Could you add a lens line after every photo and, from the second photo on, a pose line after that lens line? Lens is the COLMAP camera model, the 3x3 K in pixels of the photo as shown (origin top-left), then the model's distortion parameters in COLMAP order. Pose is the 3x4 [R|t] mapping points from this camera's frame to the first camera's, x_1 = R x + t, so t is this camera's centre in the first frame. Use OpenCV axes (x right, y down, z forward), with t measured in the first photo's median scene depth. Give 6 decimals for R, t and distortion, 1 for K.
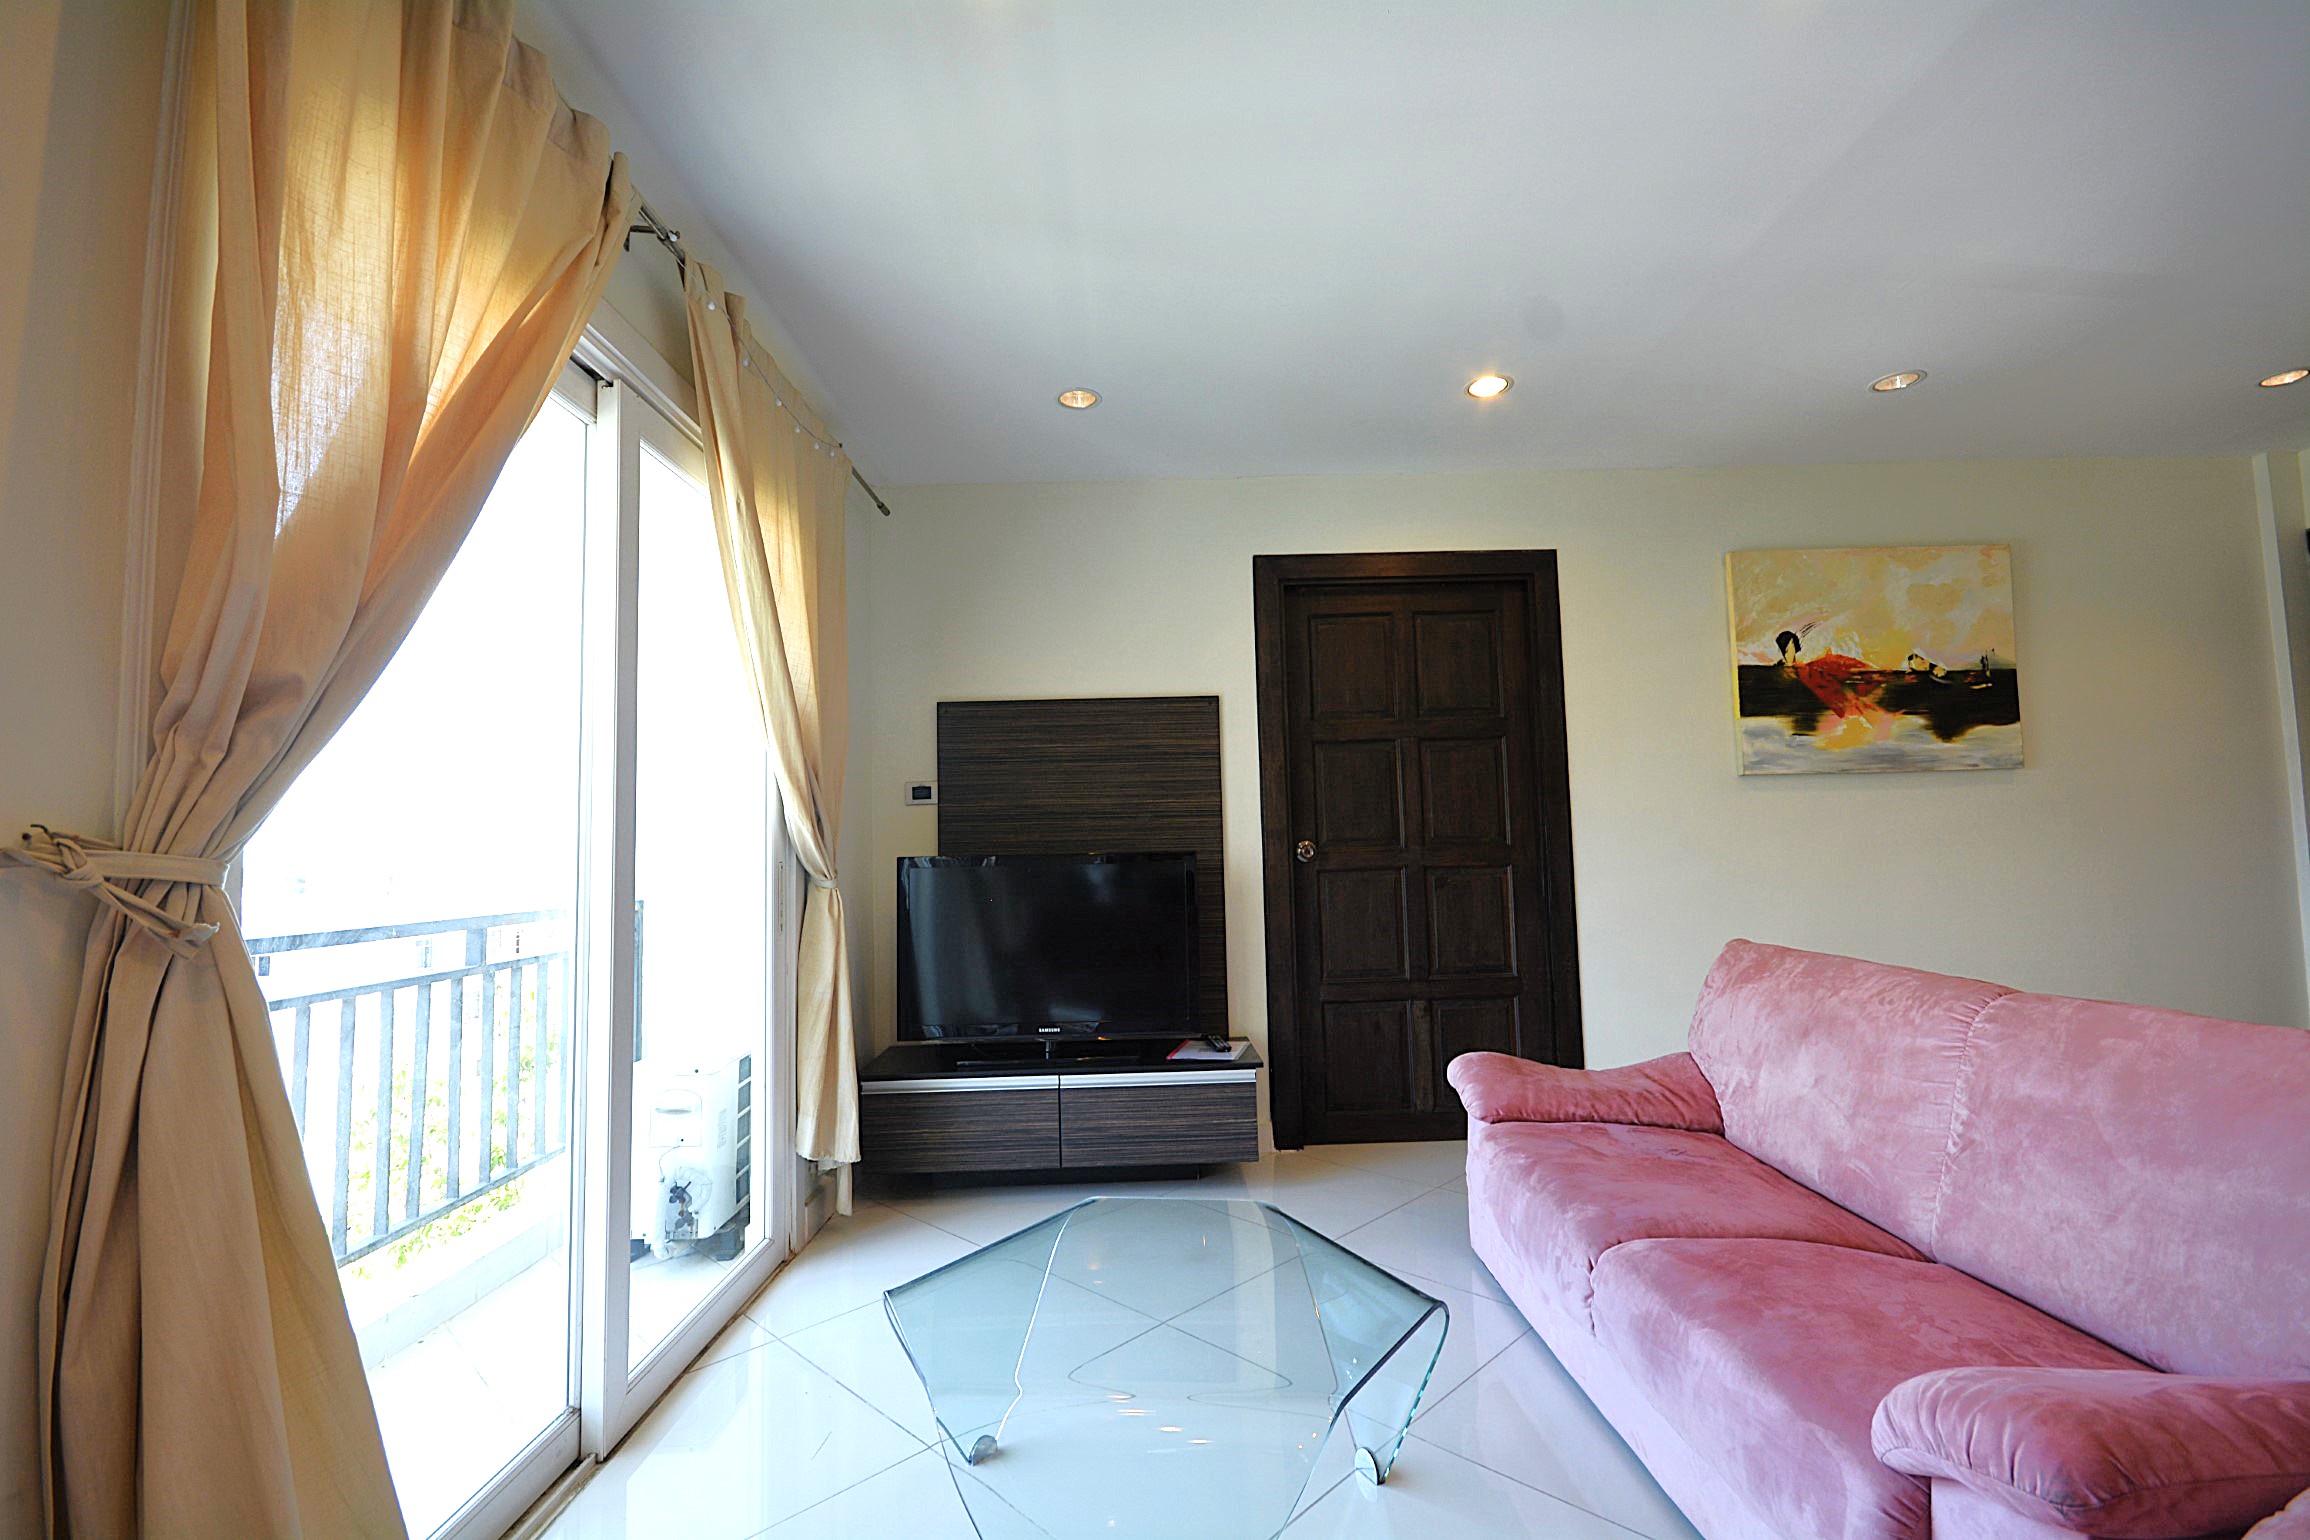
lens RADIAL K [[1016.8, 0, 1153.5], [0, 1016.8, 773.6], [0, 0, 1]] dist [0.006672, -0.010666]
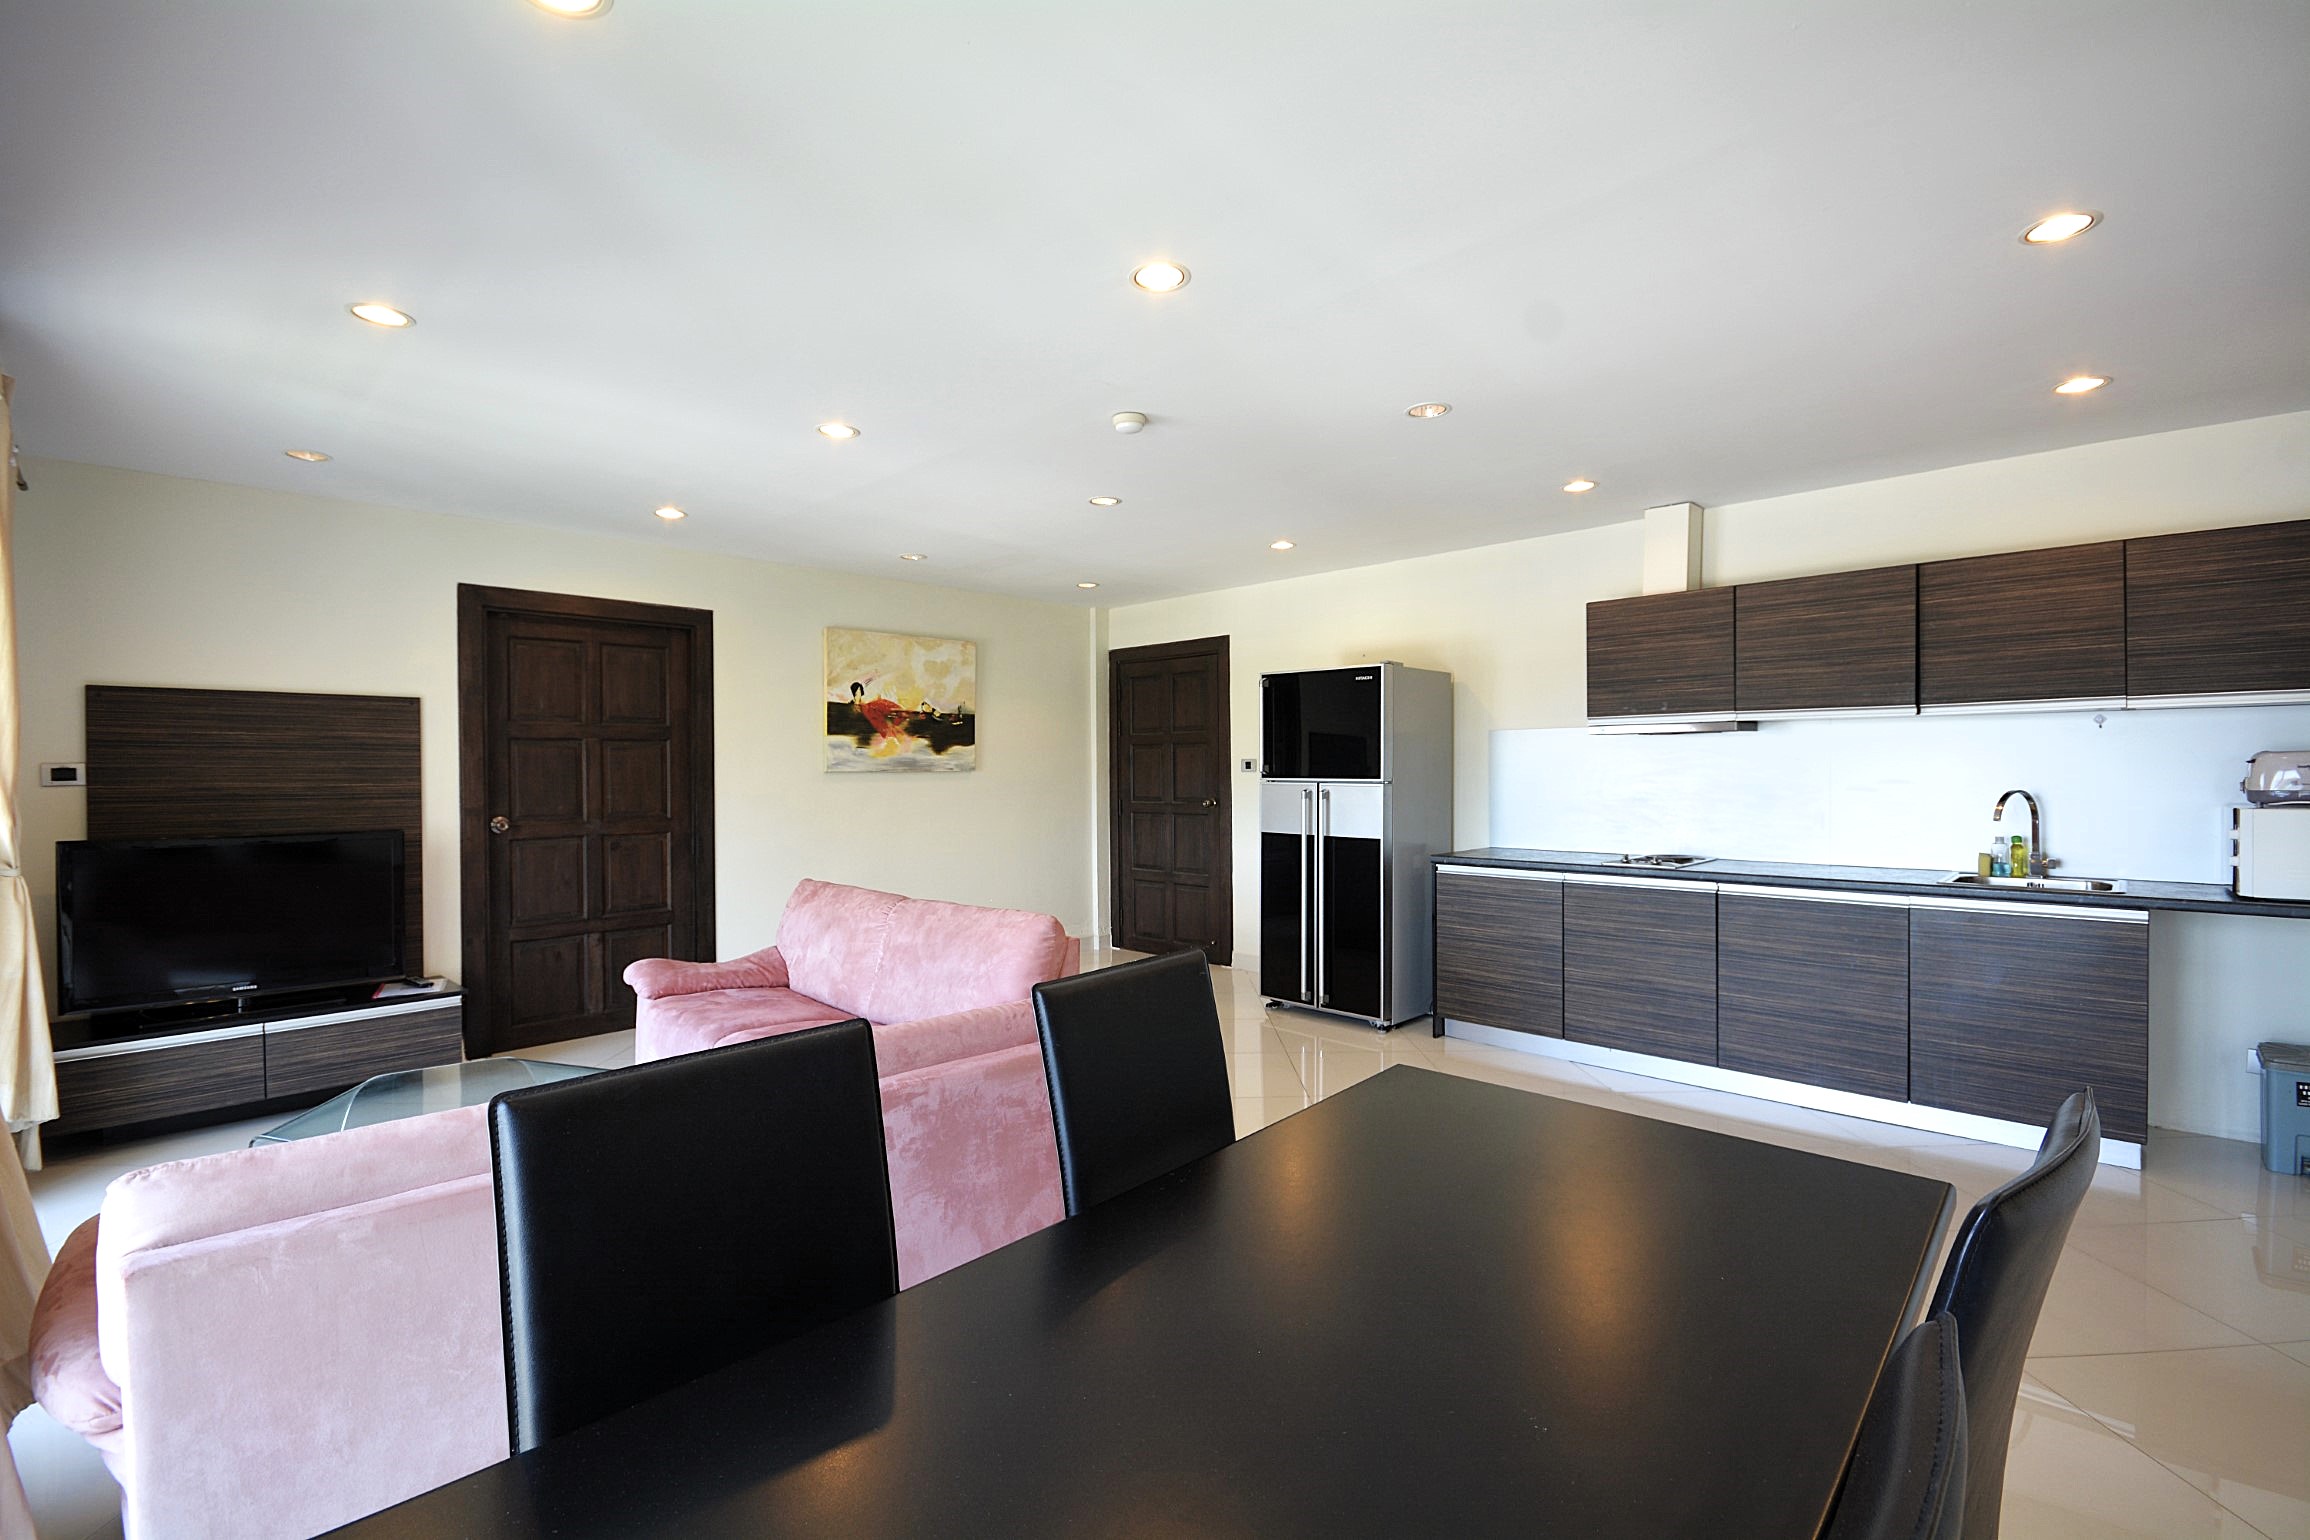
lens RADIAL K [[1016.8, 0, 1162.2], [0, 1016.8, 774.2], [0, 0, 1]] dist [0.006672, -0.010666]
pose [[0.696804, 0.016911, 0.717062, -0.186366], [-0.065692, 0.997025, 0.040322, -0.092449], [-0.714247, -0.075202, 0.695842, -0.465511]]
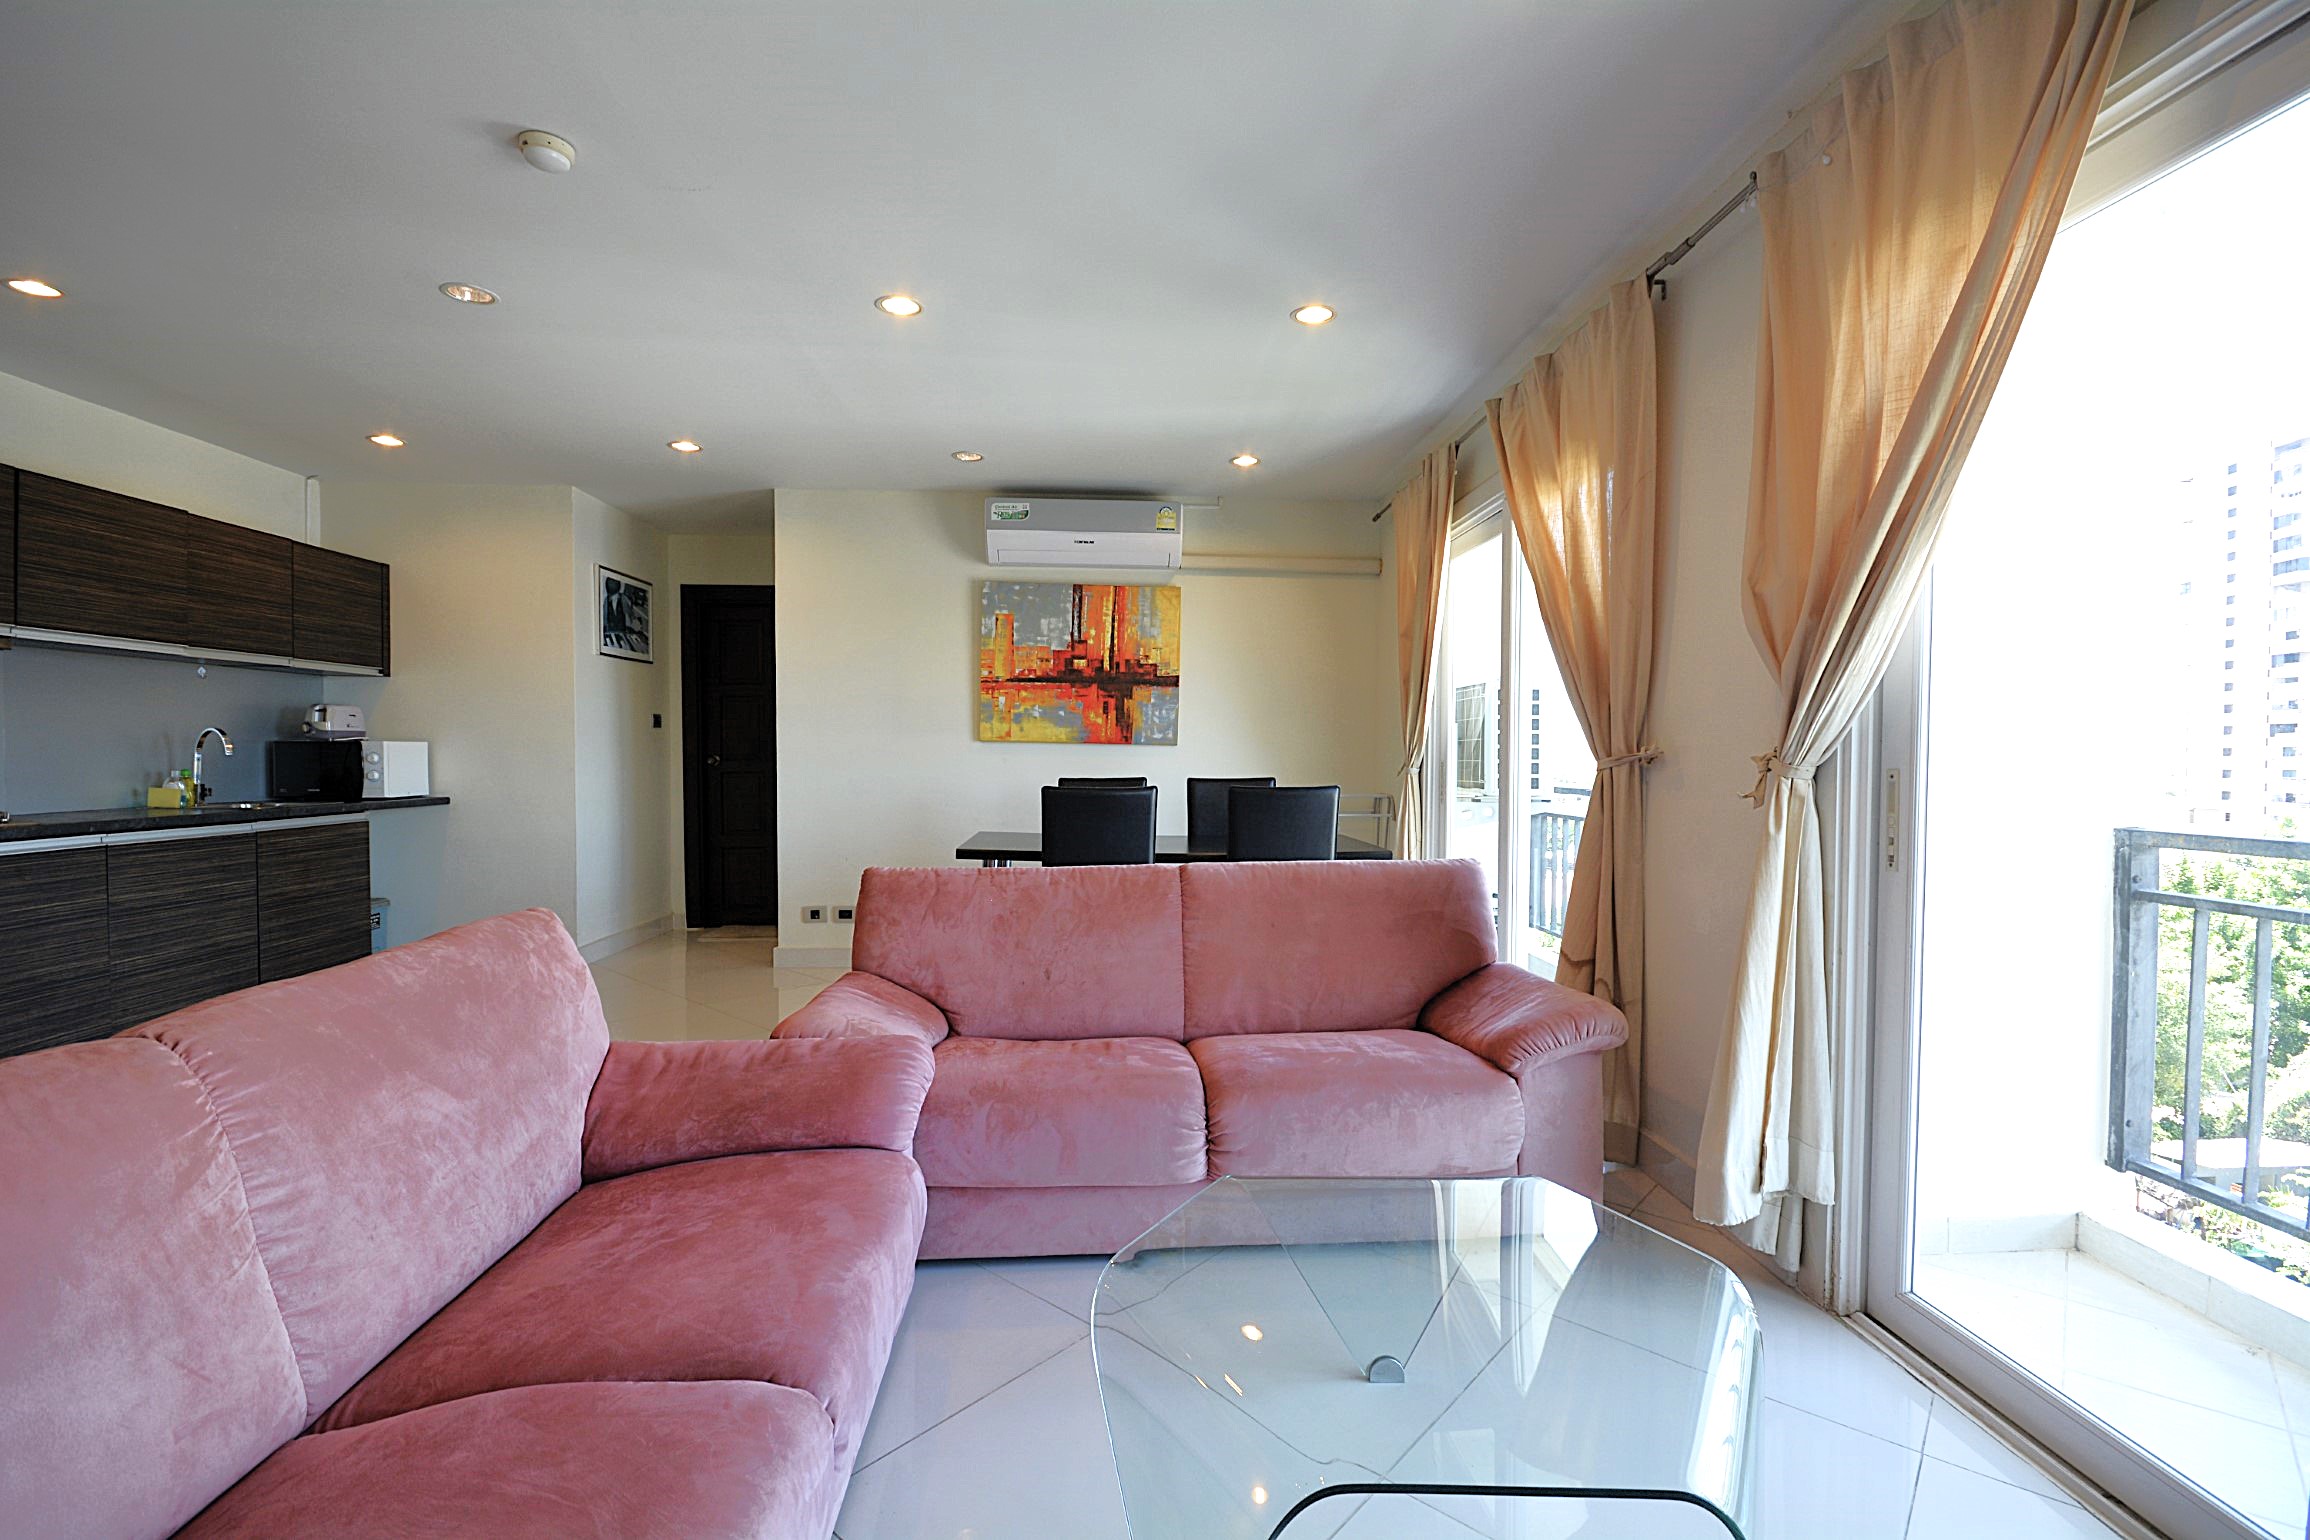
lens RADIAL K [[1016.8, 0, 1158.1], [0, 1016.8, 772.3], [0, 0, 1]] dist [0.006672, -0.010666]
pose [[-0.998203, 0.026020, -0.053982, 0.116113], [0.029038, 0.998013, -0.055911, 0.052778], [0.052420, -0.057378, -0.996975, 0.826624]]
